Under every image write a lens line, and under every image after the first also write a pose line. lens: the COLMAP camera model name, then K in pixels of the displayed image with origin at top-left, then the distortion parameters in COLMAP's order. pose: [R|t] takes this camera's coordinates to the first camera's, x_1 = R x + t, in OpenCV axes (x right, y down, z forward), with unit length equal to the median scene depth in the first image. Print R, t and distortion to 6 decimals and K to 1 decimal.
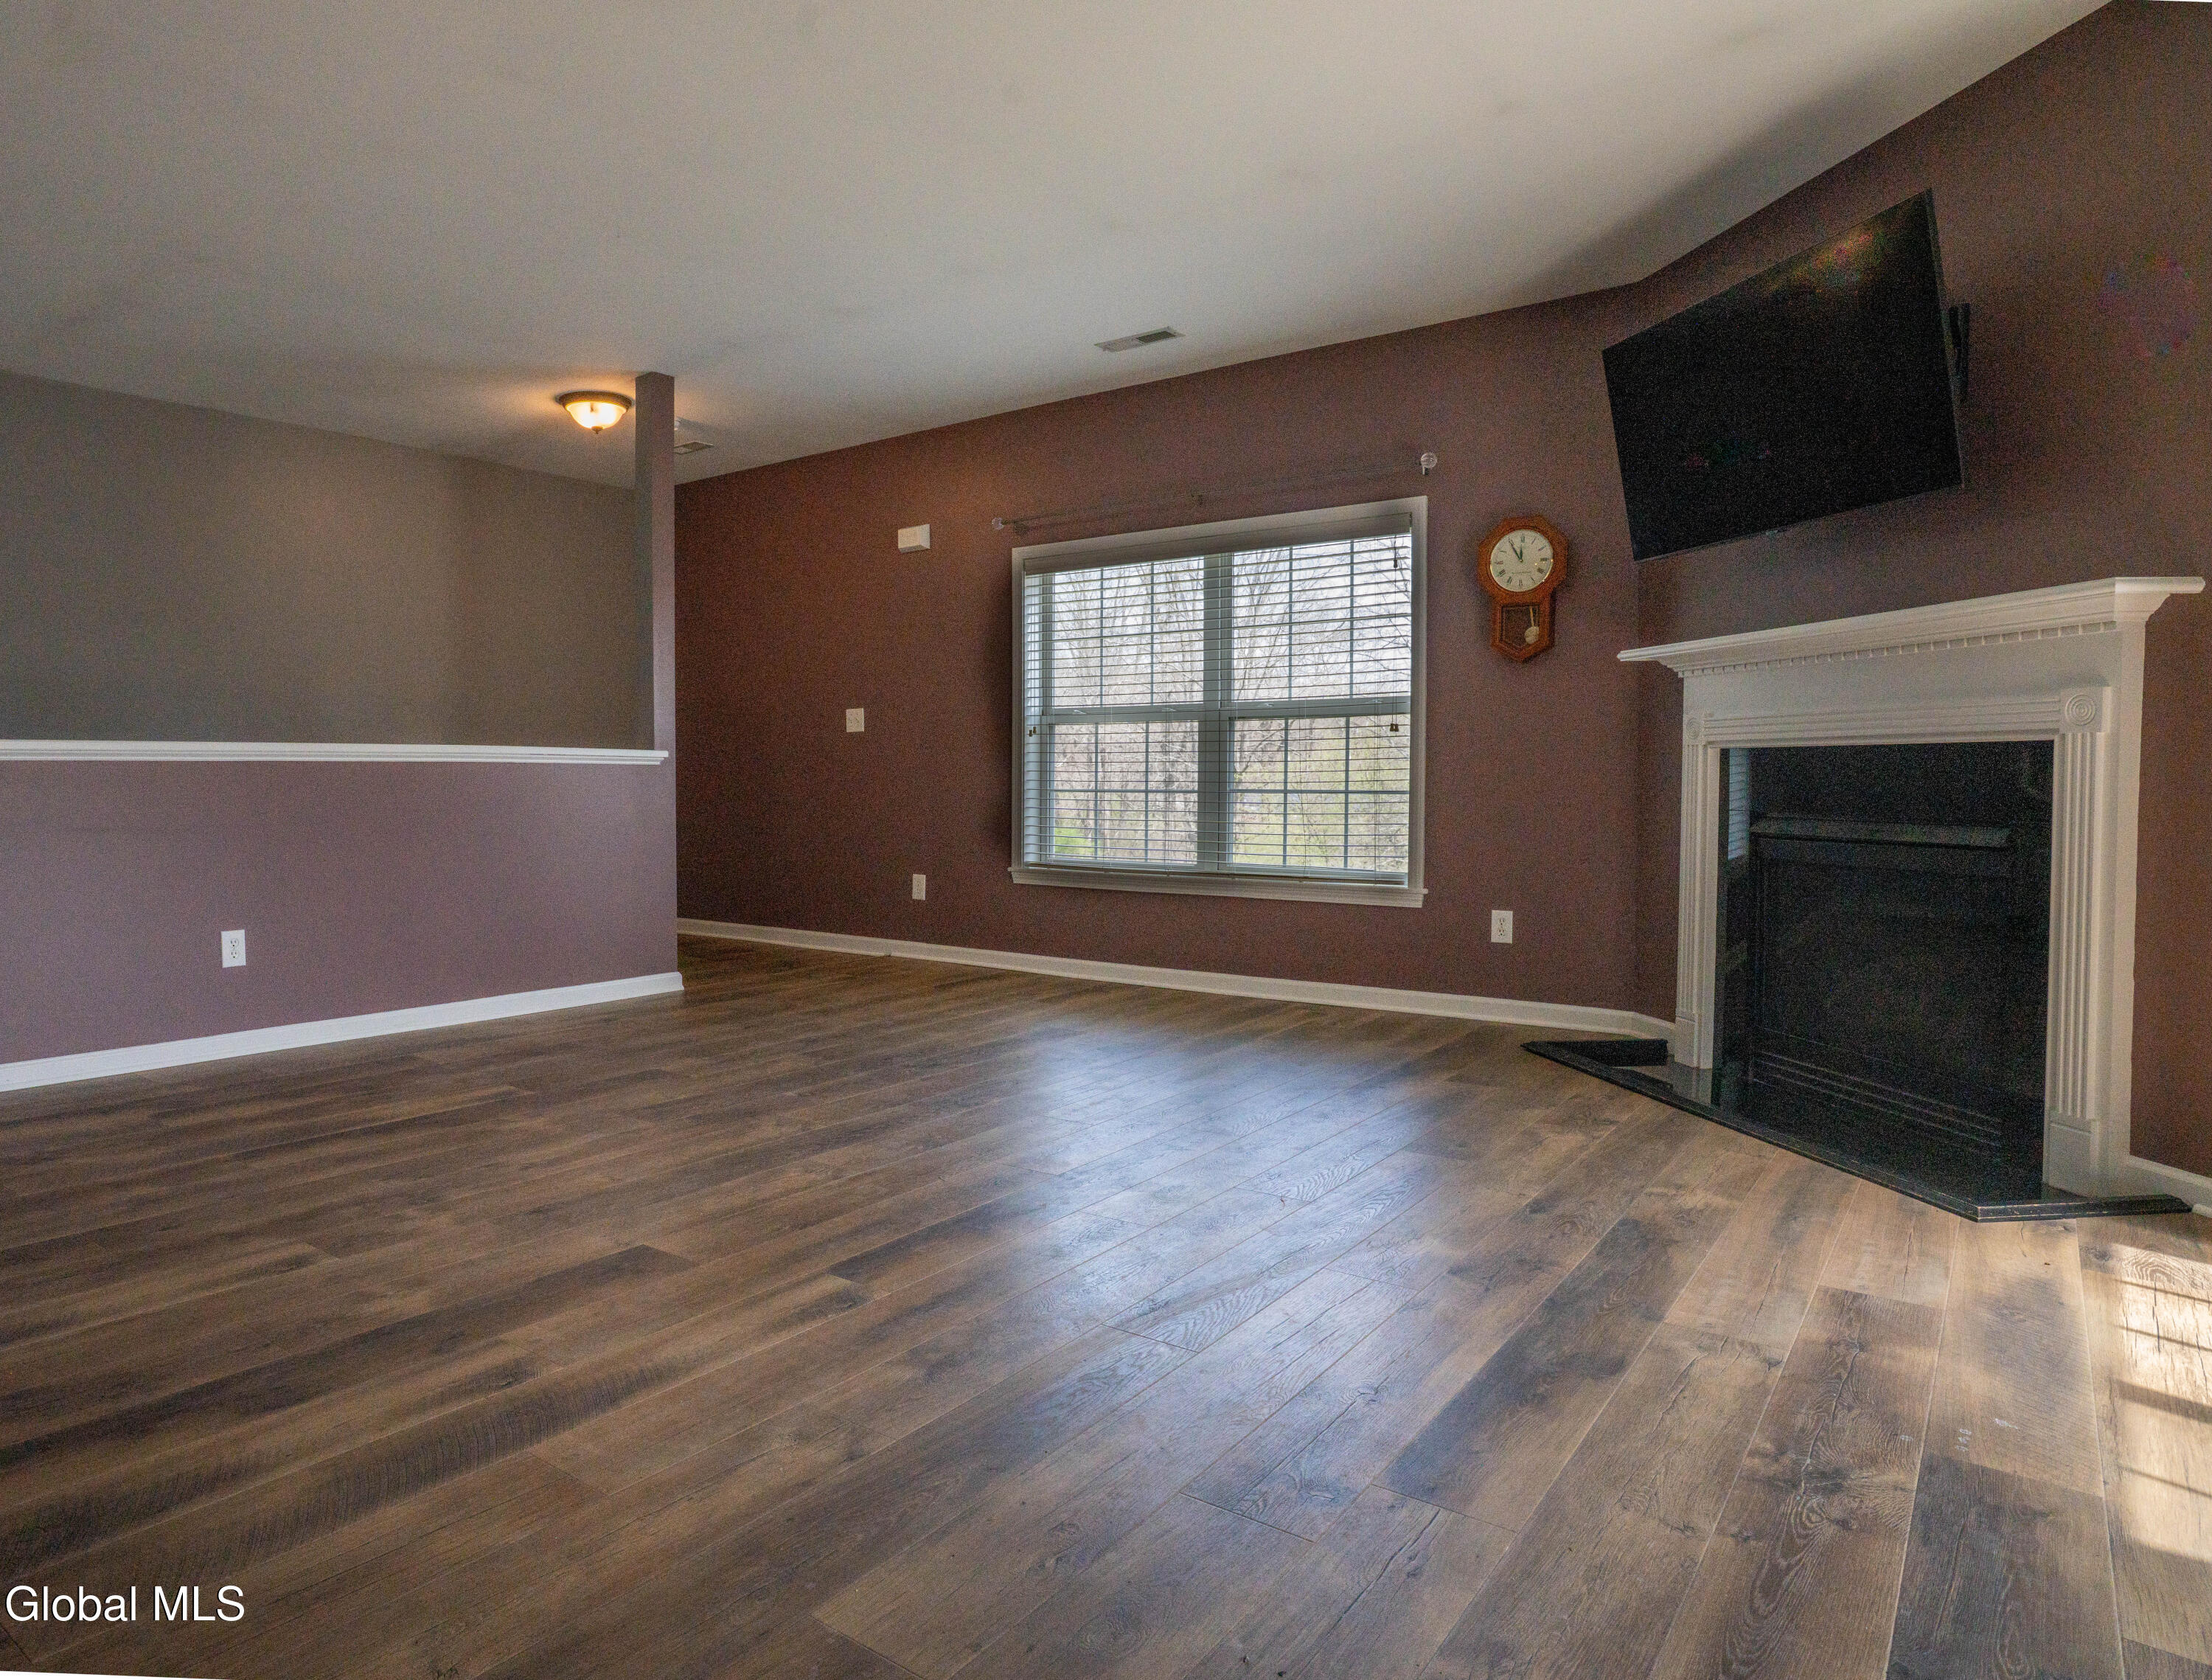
lens RADIAL K [[1358.0, 0, 969.1], [0, 1358.0, 834.0], [0, 0, 1]] dist [-0.047567, -0.000138]
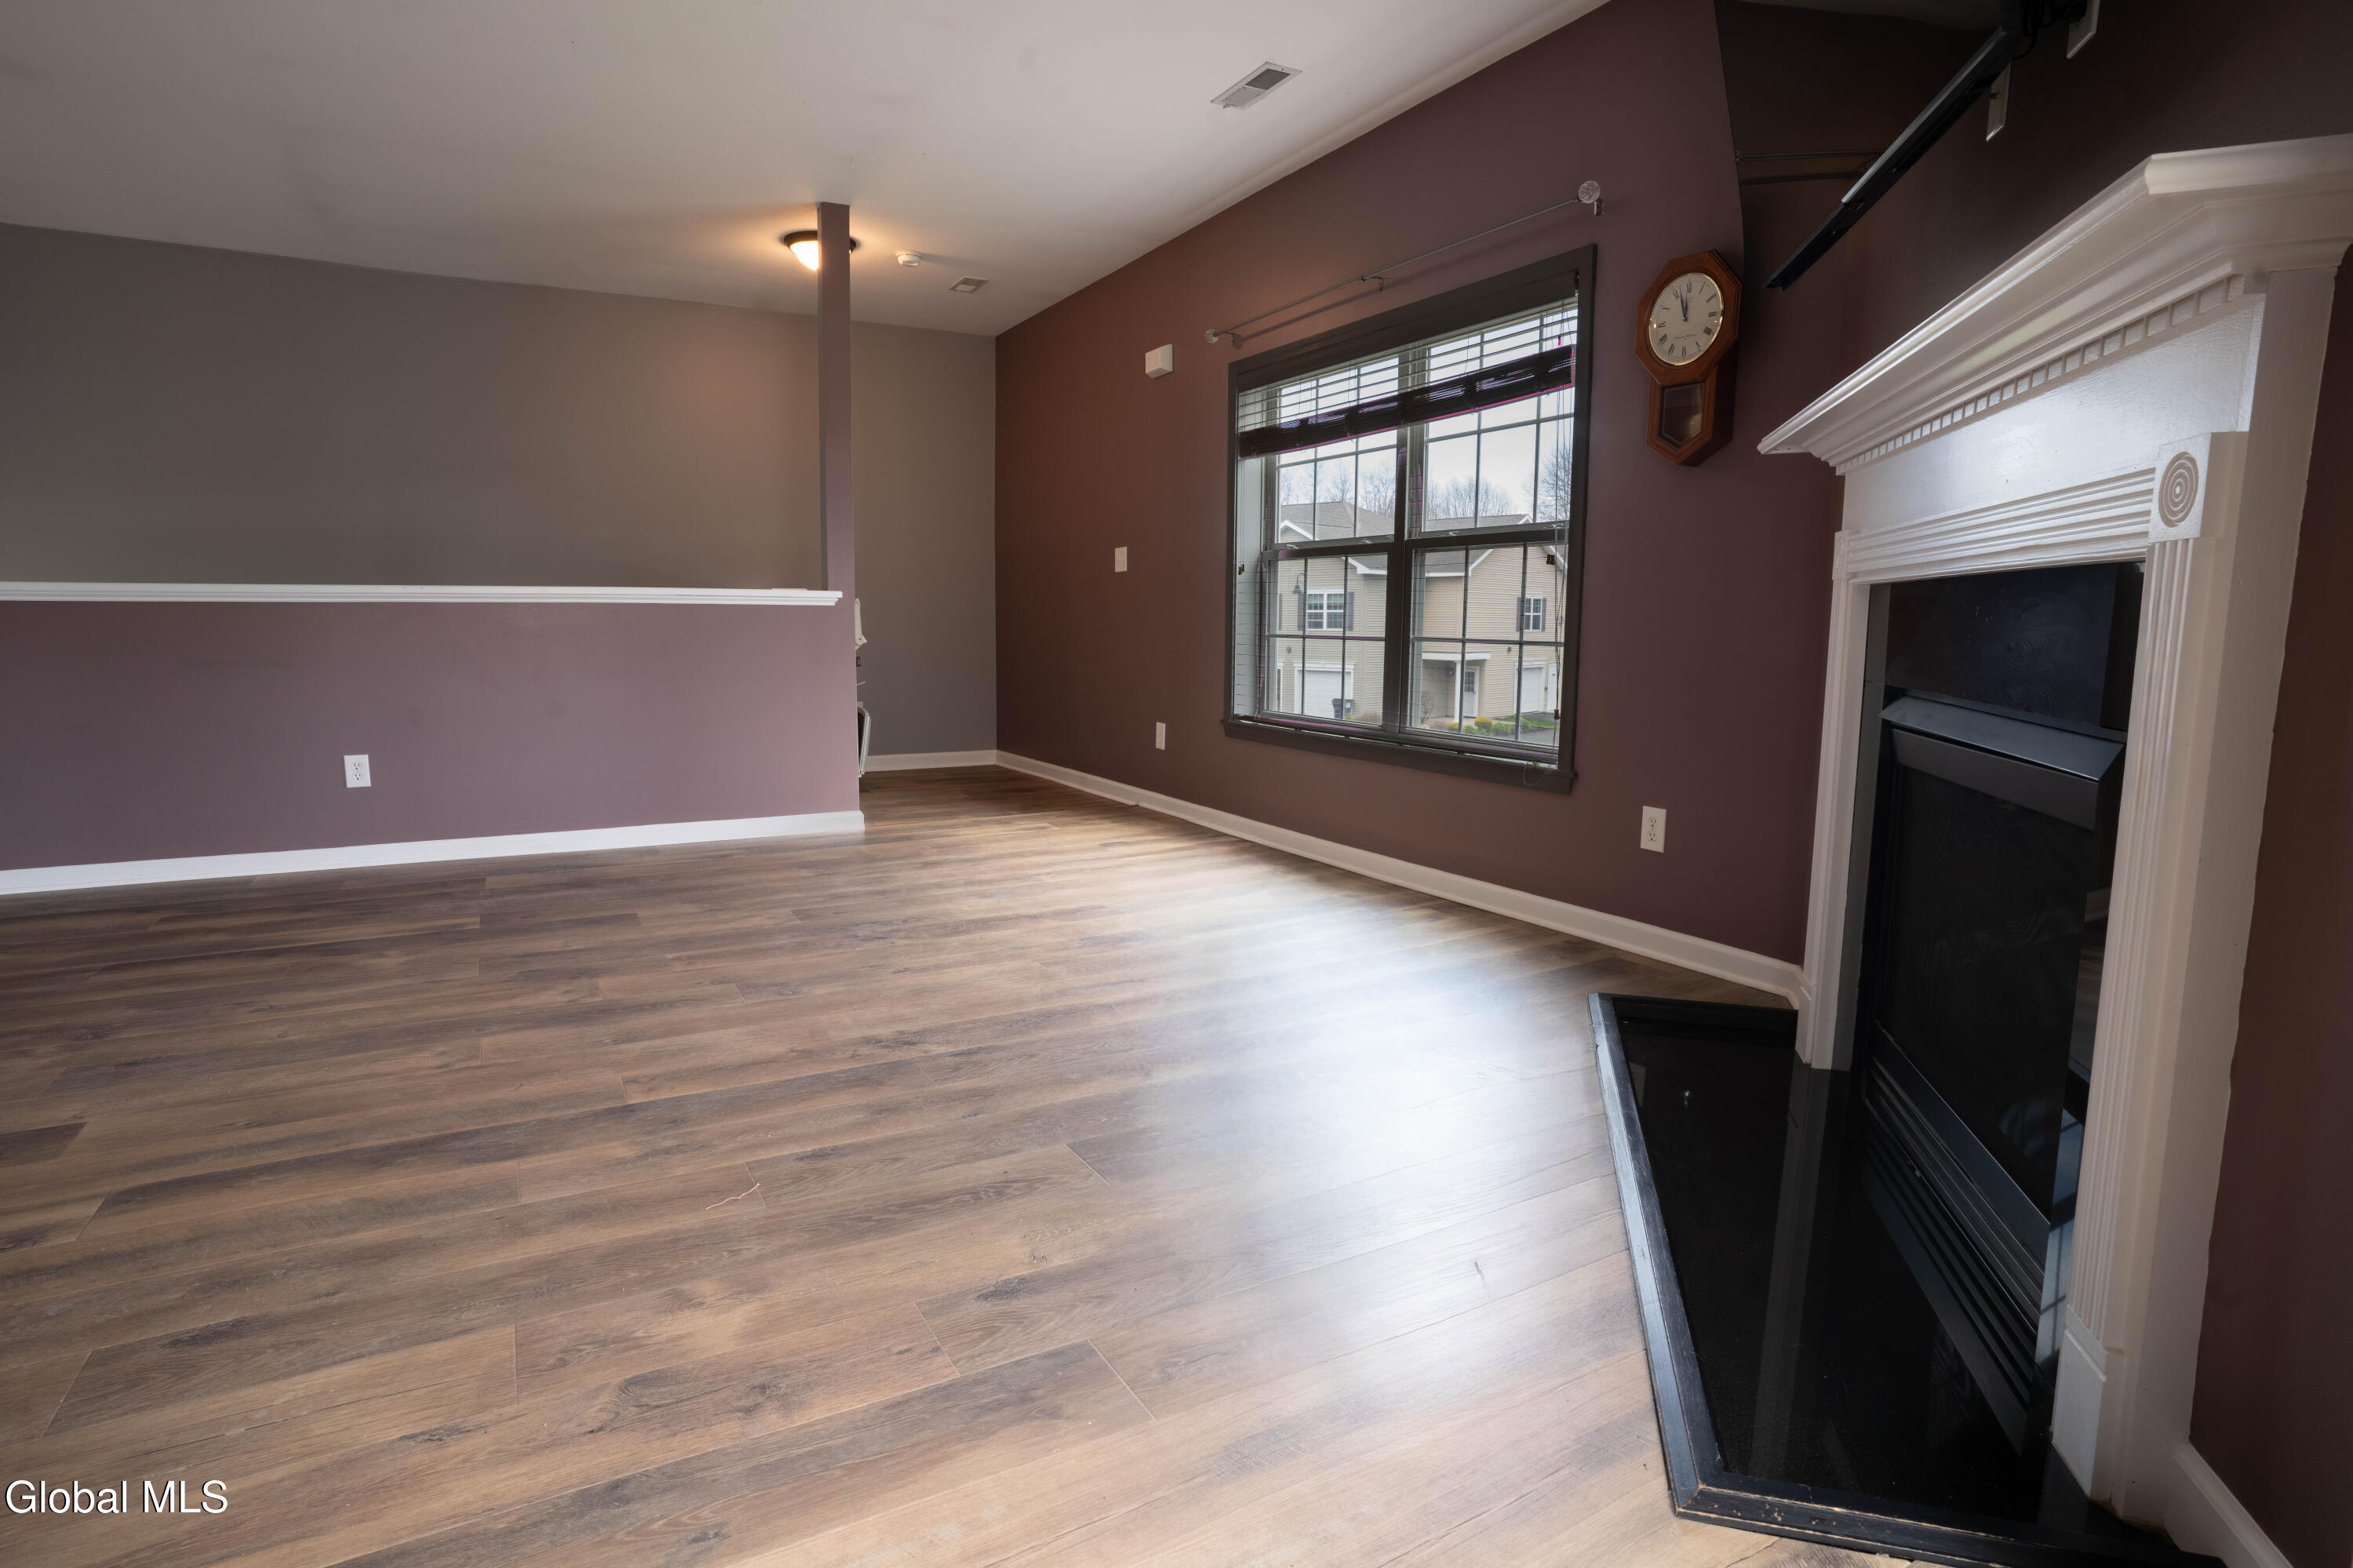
lens RADIAL K [[1221.6, 0, 1176.5], [0, 1221.6, 784.0], [0, 0, 1]] dist [-0.060587, 0.035185]
pose [[0.925850, 0.058306, -0.373366, 0.444448], [-0.023543, 0.995006, 0.097001, -0.016203], [0.377157, -0.081018, 0.922599, 0.319026]]
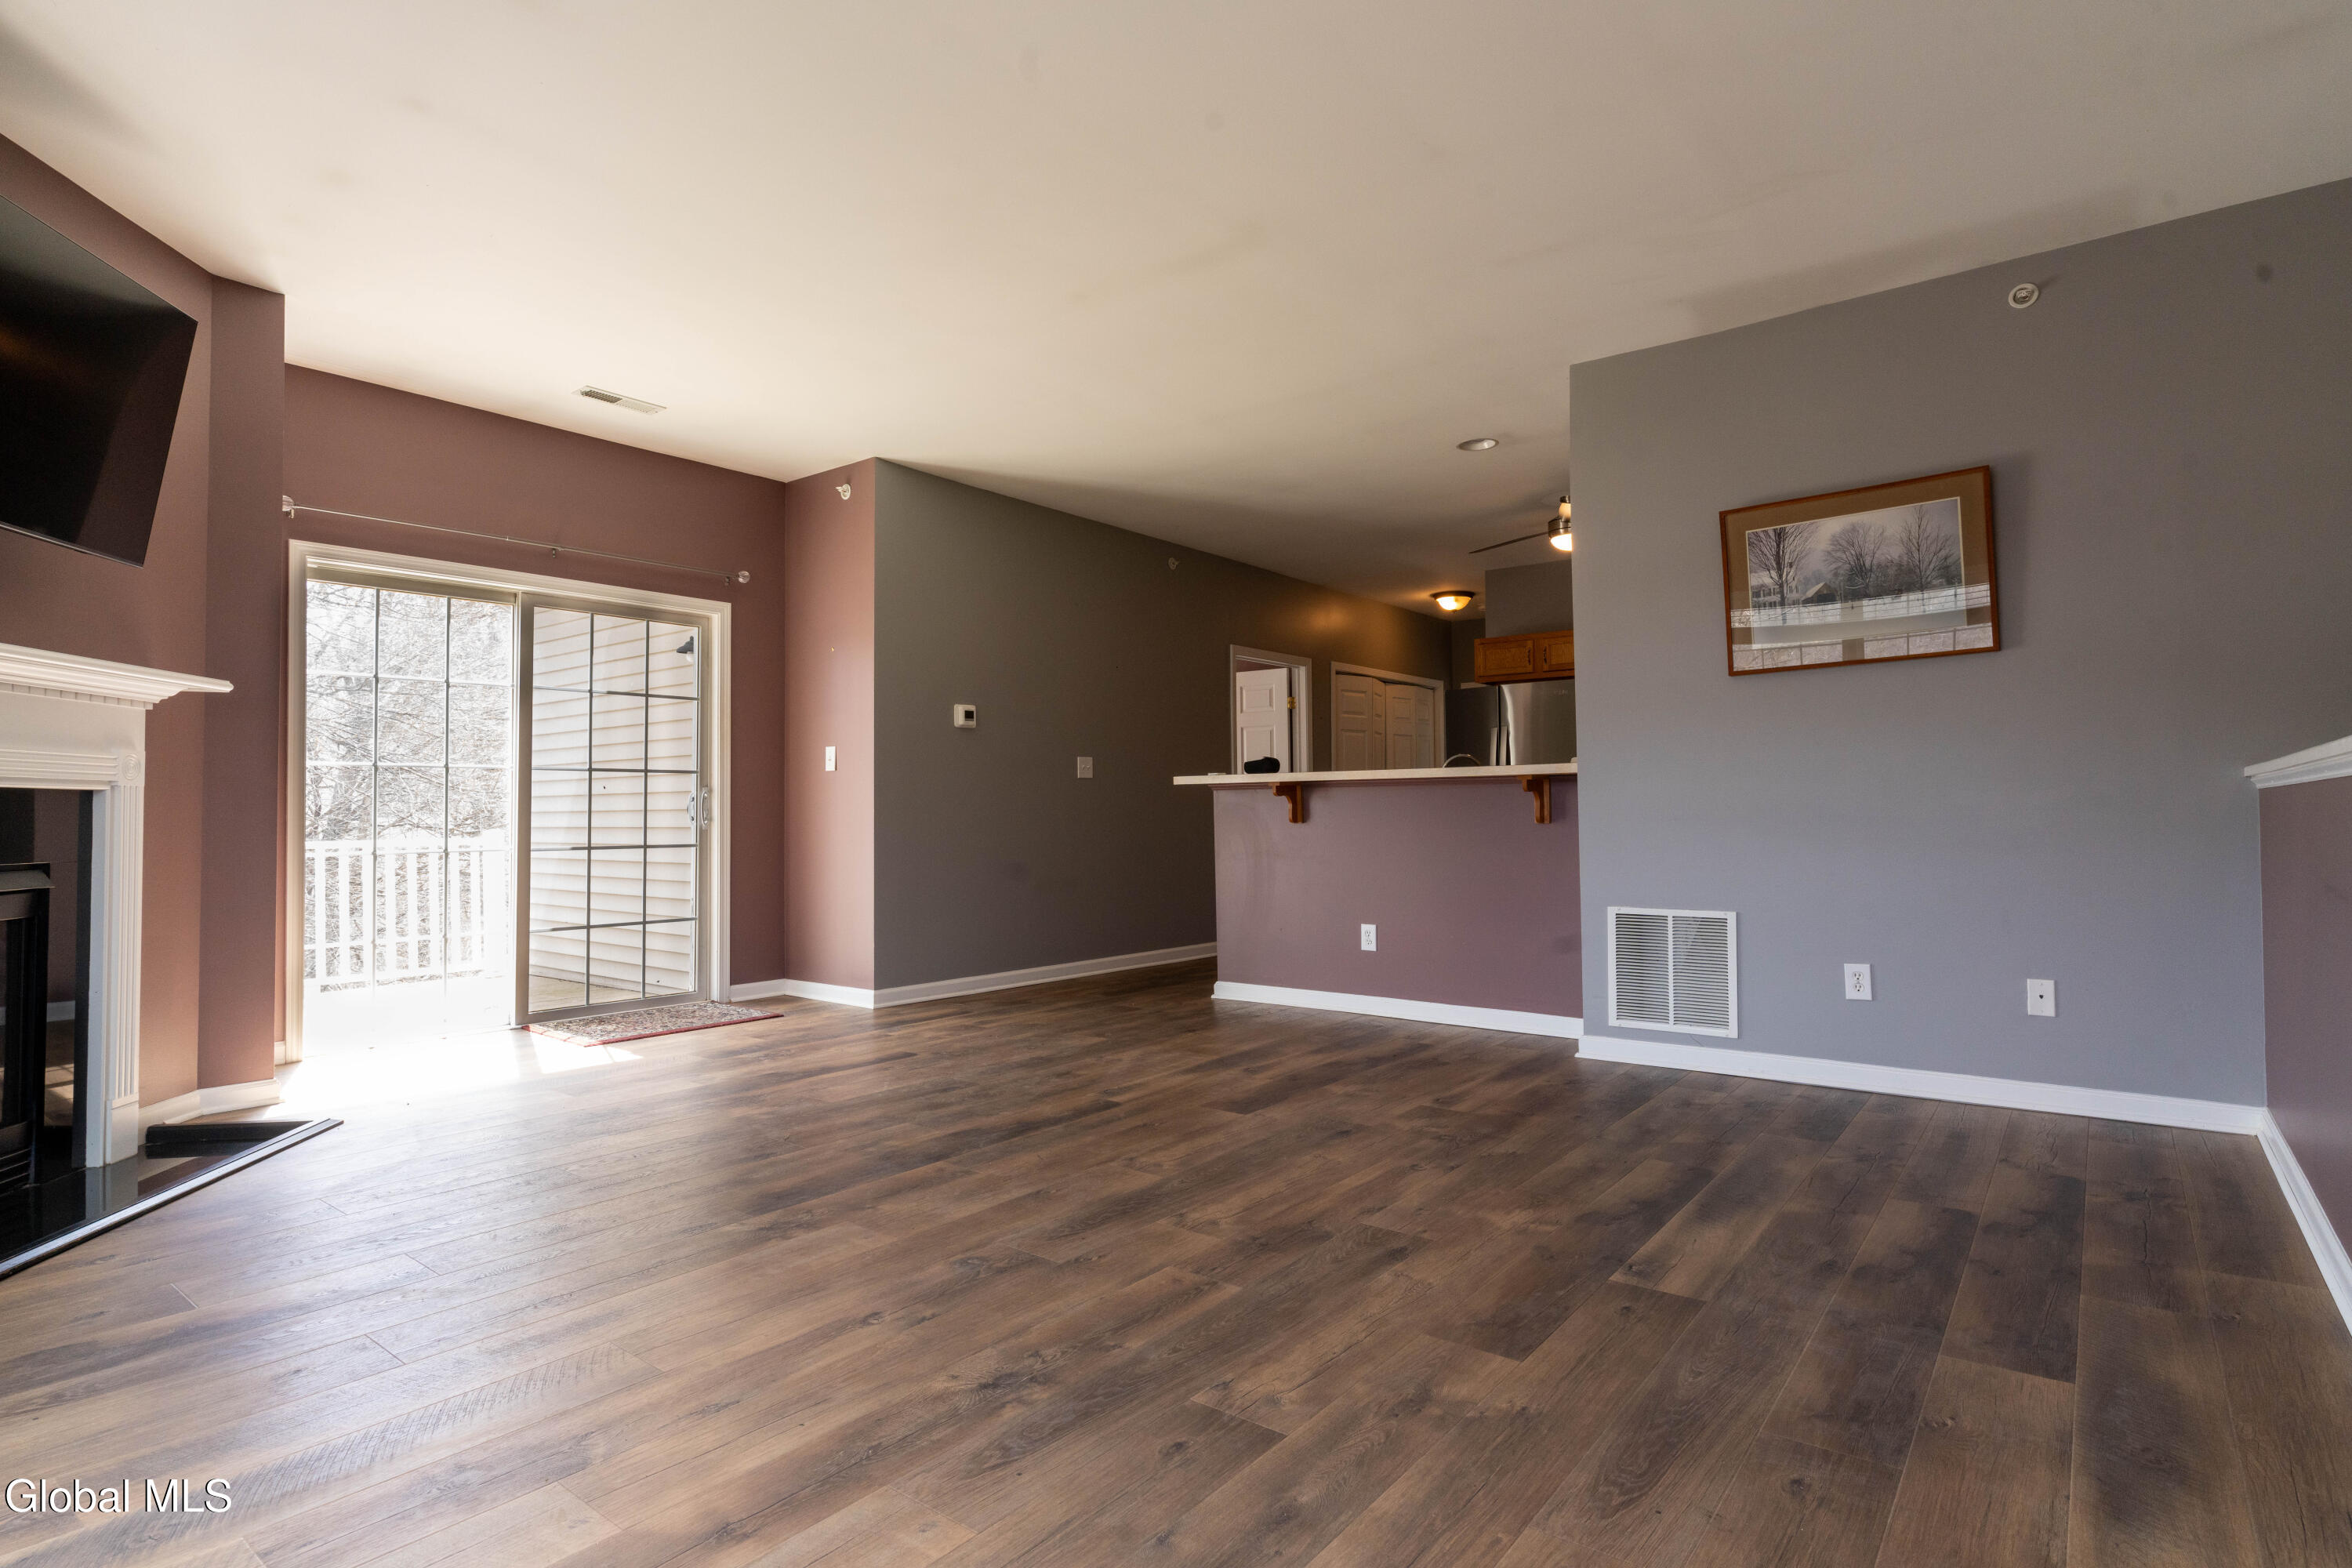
lens RADIAL K [[1202.4, 0, 1166.5], [0, 1202.4, 782.8], [0, 0, 1]] dist [-0.004807, 0.000733]
pose [[-0.999970, 0.007045, -0.003364, -0.088122], [0.006984, 0.999813, 0.018031, -0.060404], [0.003490, 0.018007, -0.999832, 1.398388]]
